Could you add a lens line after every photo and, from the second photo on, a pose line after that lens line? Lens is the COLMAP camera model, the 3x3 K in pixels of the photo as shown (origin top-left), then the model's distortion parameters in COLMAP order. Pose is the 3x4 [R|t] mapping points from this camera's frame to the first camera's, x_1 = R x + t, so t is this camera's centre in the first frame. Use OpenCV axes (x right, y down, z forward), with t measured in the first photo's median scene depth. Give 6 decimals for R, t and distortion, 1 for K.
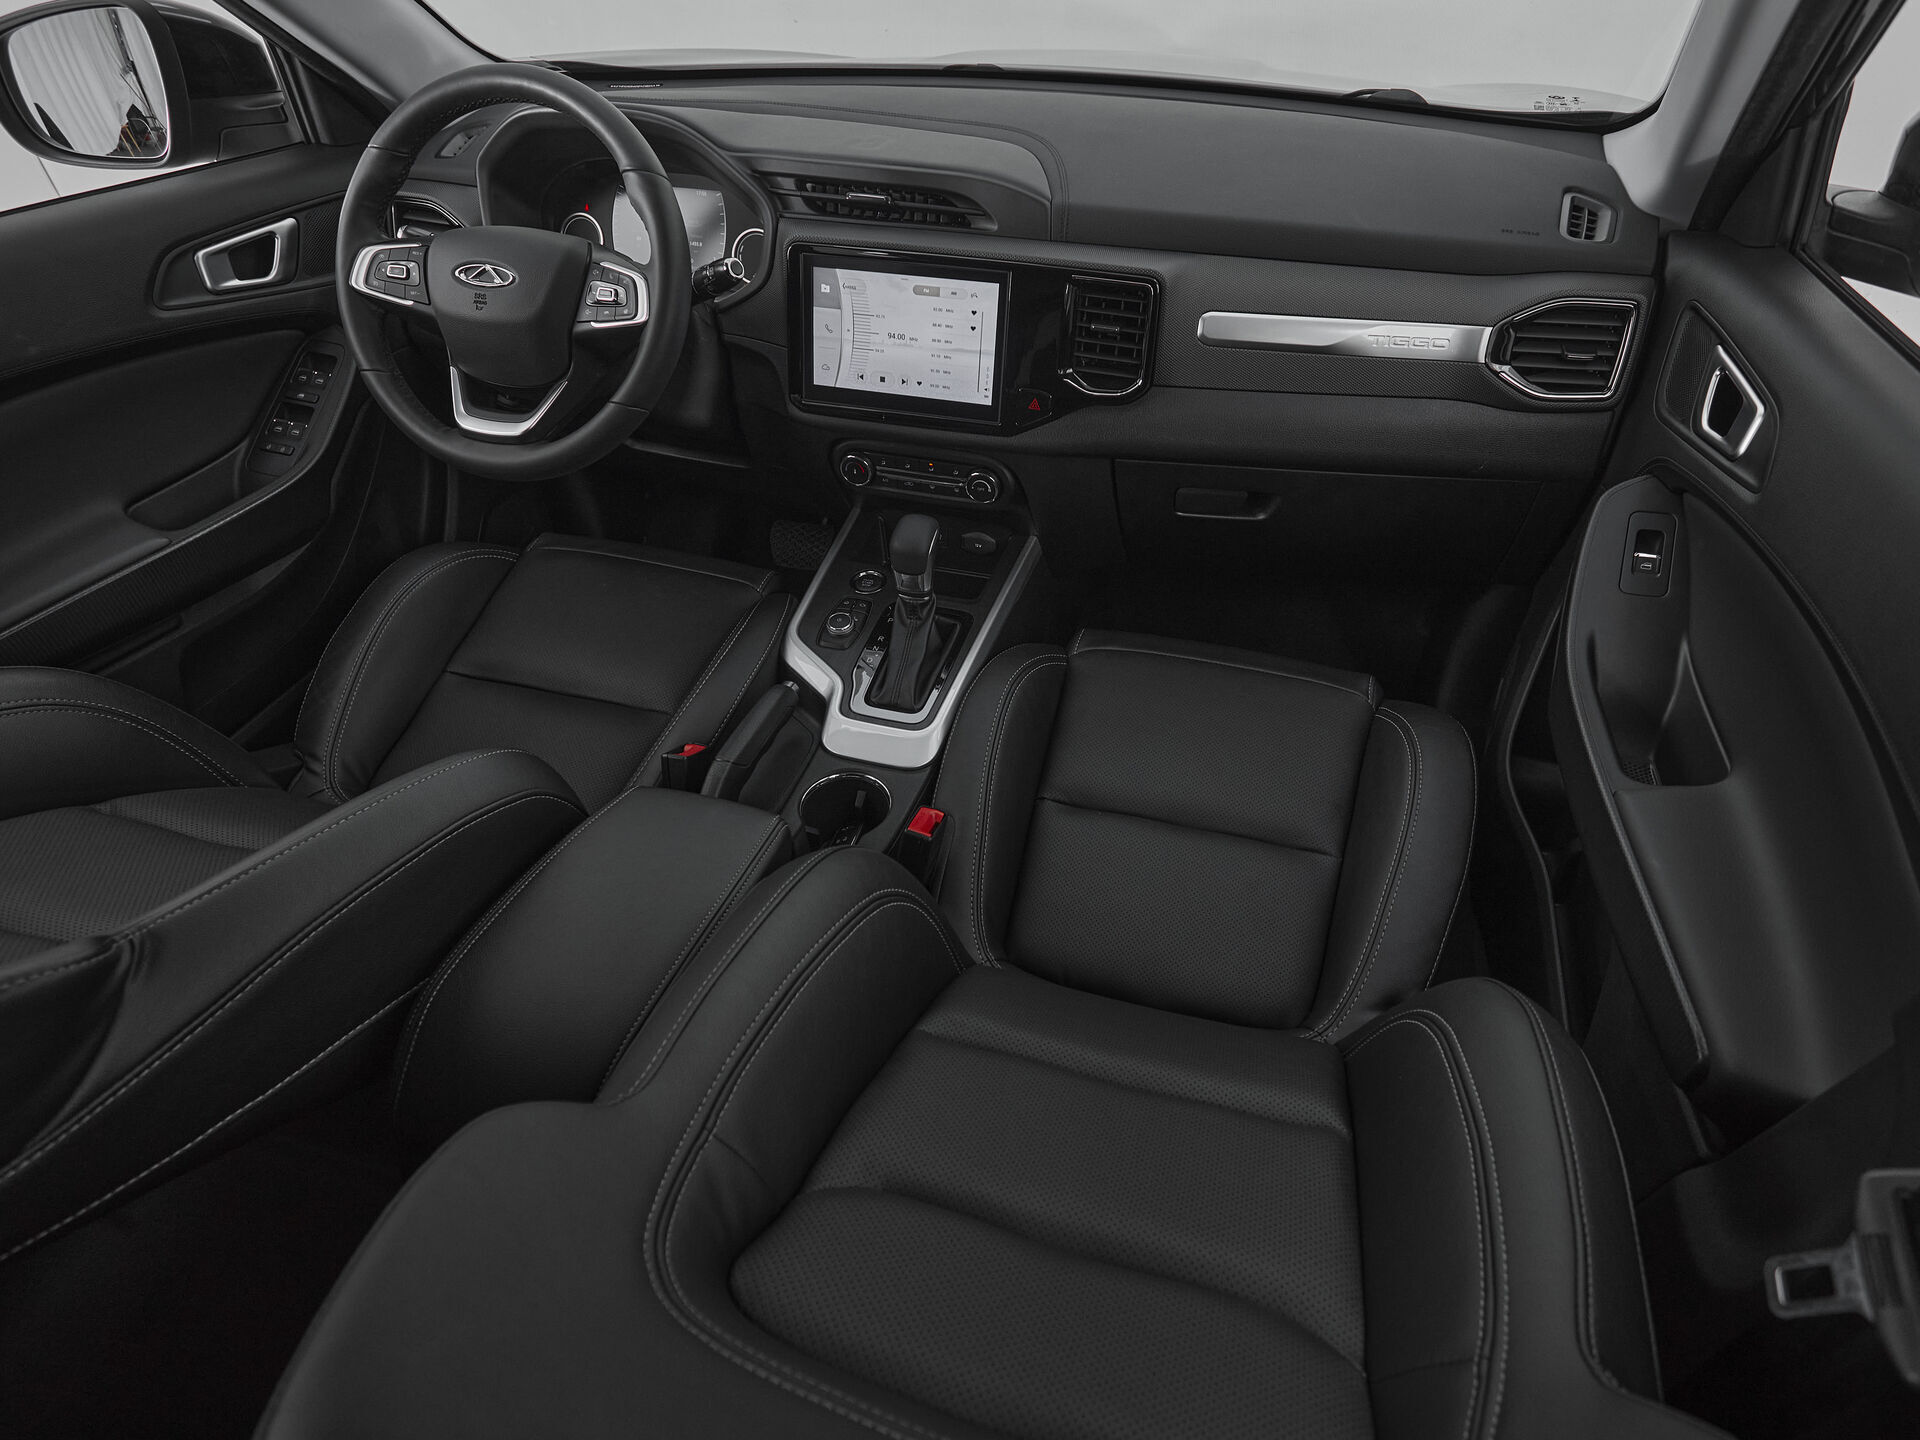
lens RADIAL K [[1063.1, 0, 995.5], [0, 1063.1, 731.7], [0, 0, 1]] dist [0.004756, -0.006976]
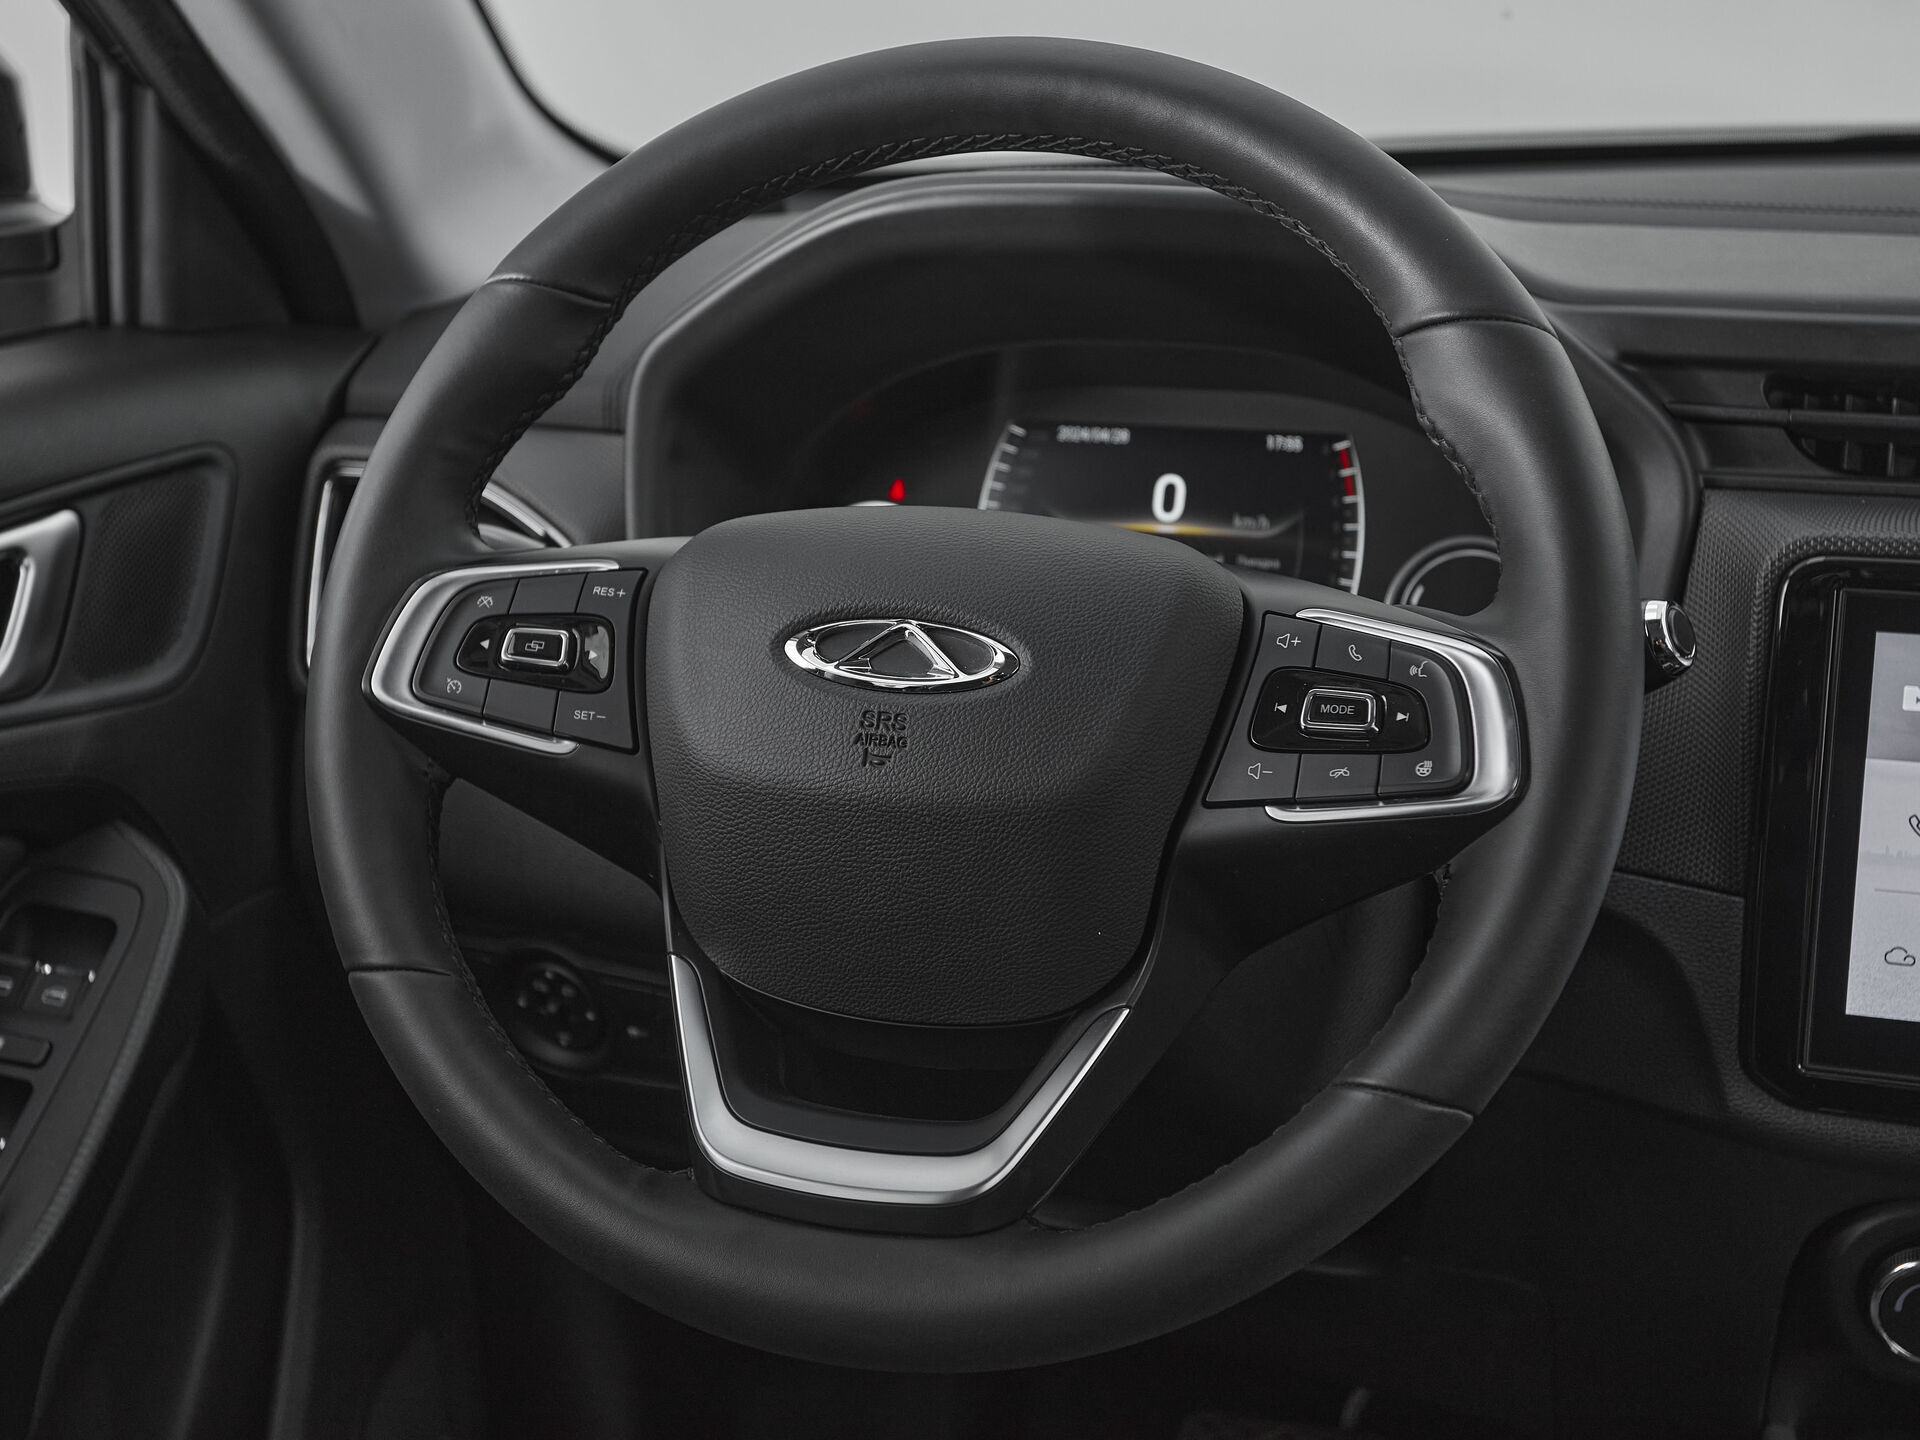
lens RADIAL K [[2645.5, 0, 881.4], [0, 2645.5, 708.4], [0, 0, 1]] dist [0.033157, 0.000000]
pose [[0.998930, -0.003690, -0.046098, -0.415418], [-0.015129, 0.915888, -0.401148, -0.119843], [0.043701, 0.401416, 0.914853, 0.326999]]
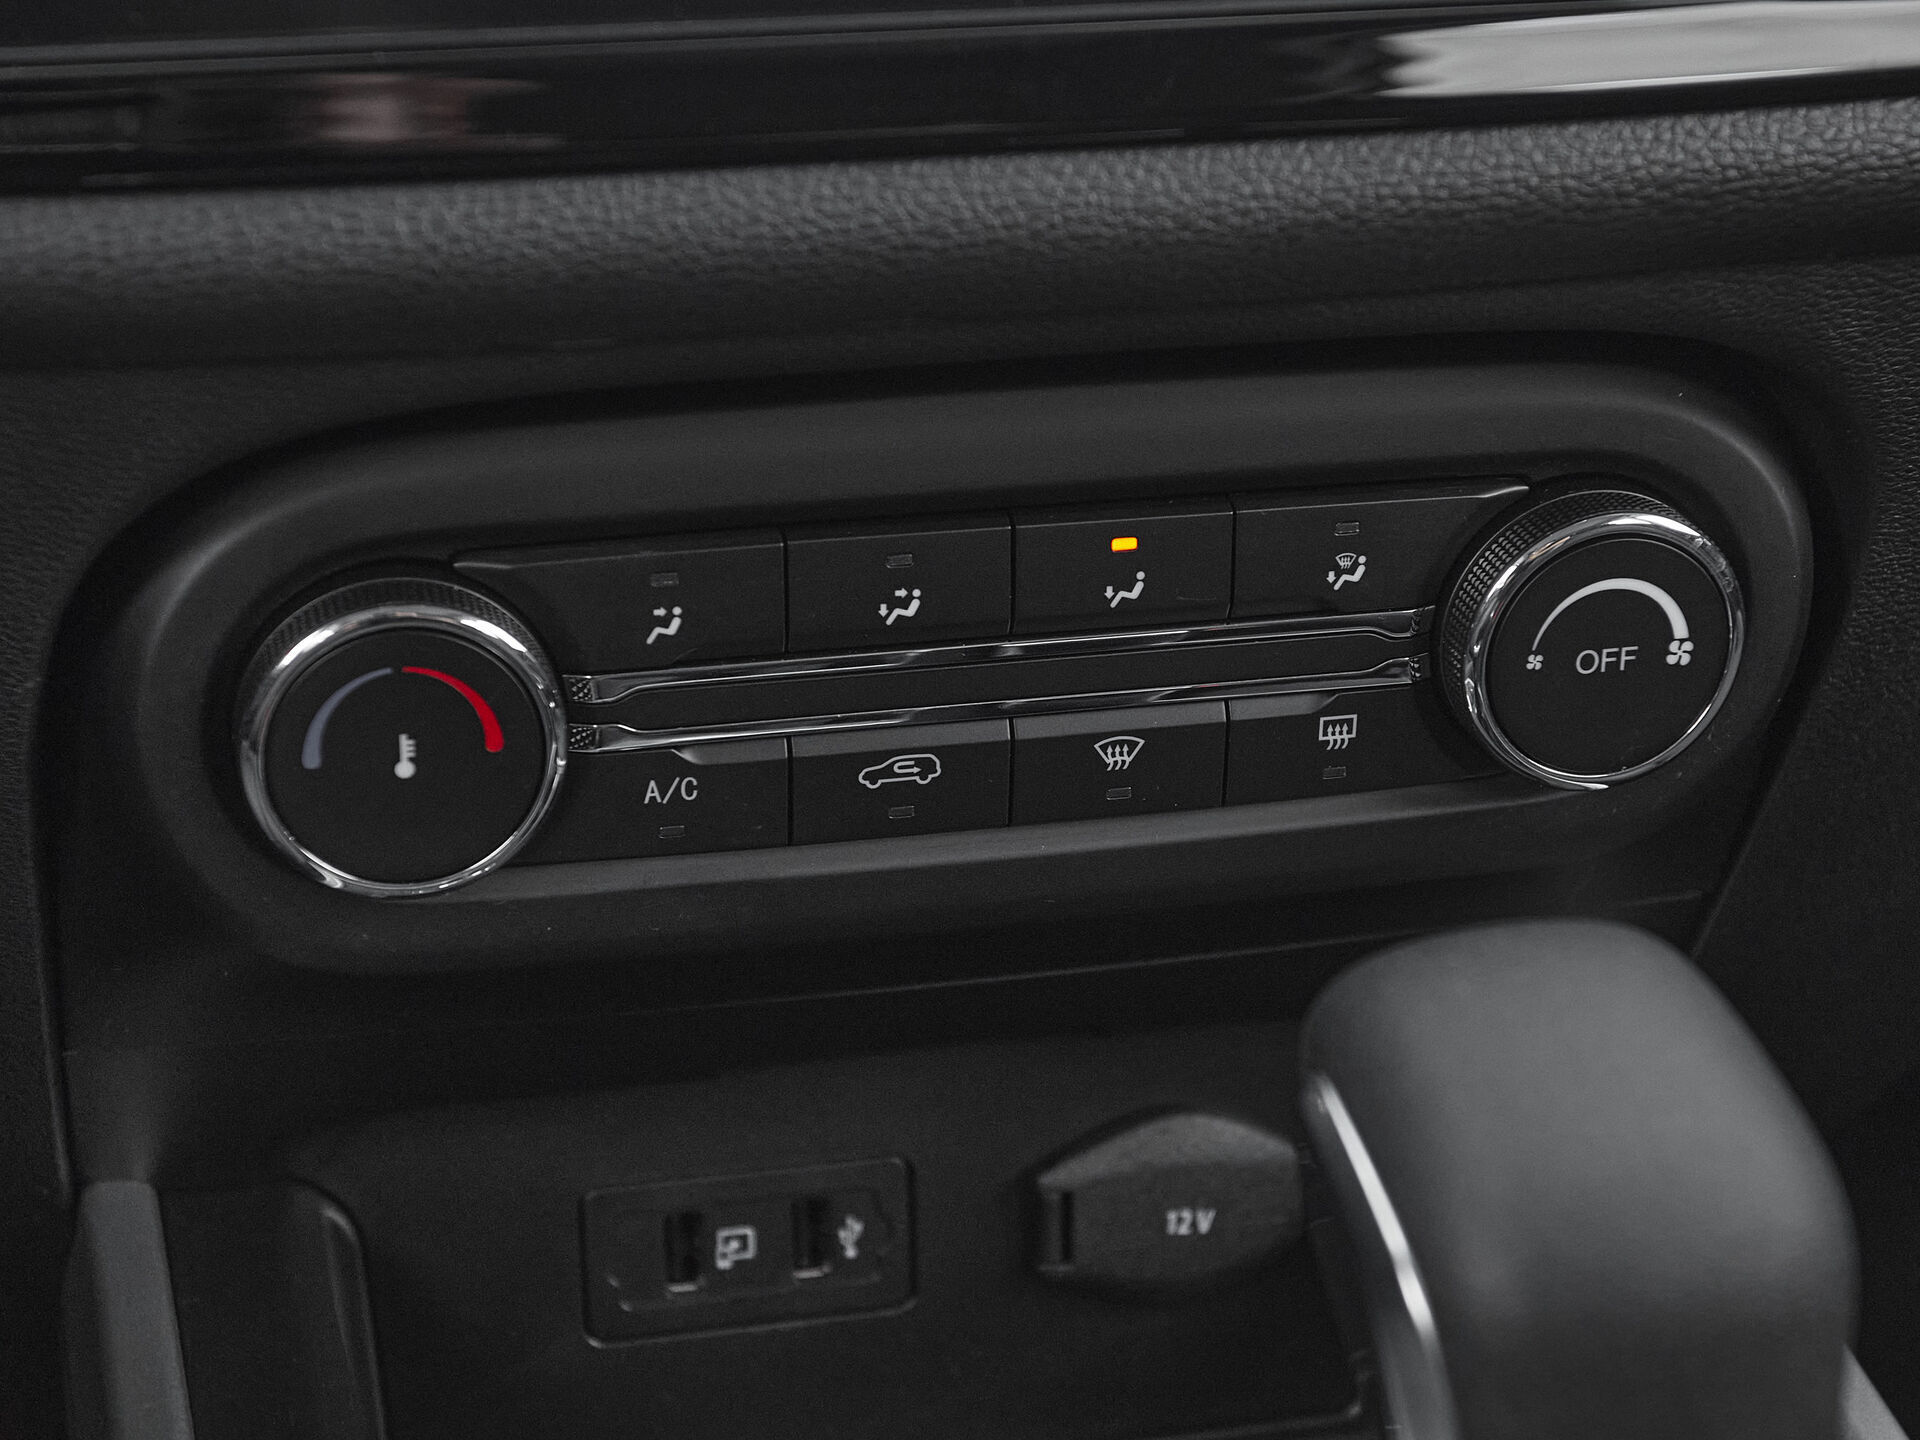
lens RADIAL K [[3556.5, 0, 962.6], [0, 3556.5, 719.2], [0, 0, 1]] dist [-0.032482, 0.000000]
pose [[0.868718, -0.183637, 0.460007, -0.271174], [0.320992, 0.916036, -0.240503, -0.165596], [-0.377218, 0.356588, 0.854723, 0.762247]]
